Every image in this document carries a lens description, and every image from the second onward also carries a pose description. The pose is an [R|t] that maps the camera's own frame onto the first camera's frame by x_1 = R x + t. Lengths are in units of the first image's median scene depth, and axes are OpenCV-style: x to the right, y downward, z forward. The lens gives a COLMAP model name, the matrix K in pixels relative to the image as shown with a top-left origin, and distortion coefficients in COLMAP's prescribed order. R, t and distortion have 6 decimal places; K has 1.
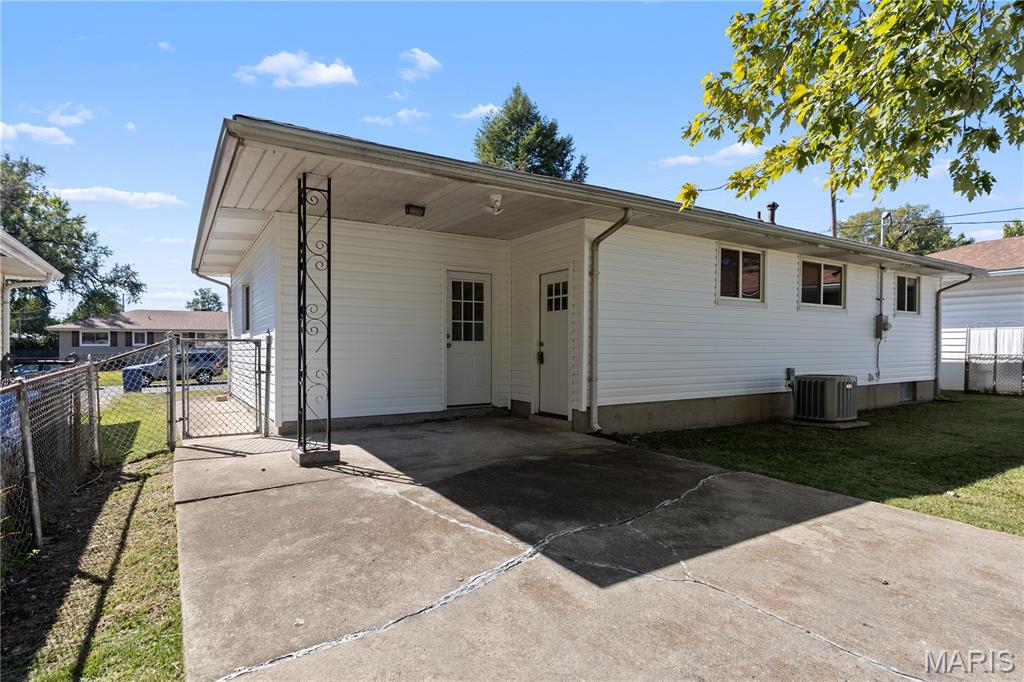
lens RADIAL K [[547.9, 0, 532.7], [0, 547.9, 343.6], [0, 0, 1]] dist [0.000372, 0.000135]
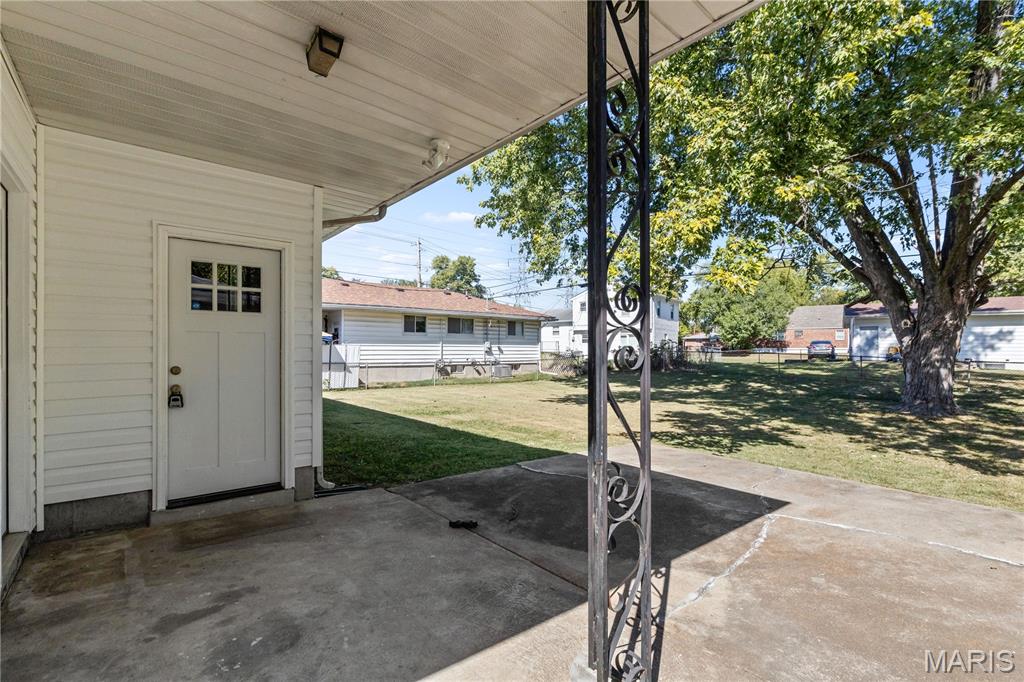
lens RADIAL K [[462.0, 0, 516.9], [0, 462.0, 344.5], [0, 0, 1]] dist [0.001065, -0.000932]
pose [[-0.105969, 0.017999, 0.994207, -0.967703], [-0.008703, 0.999781, -0.019027, -0.039297], [-0.994331, -0.010669, -0.105789, 1.516022]]
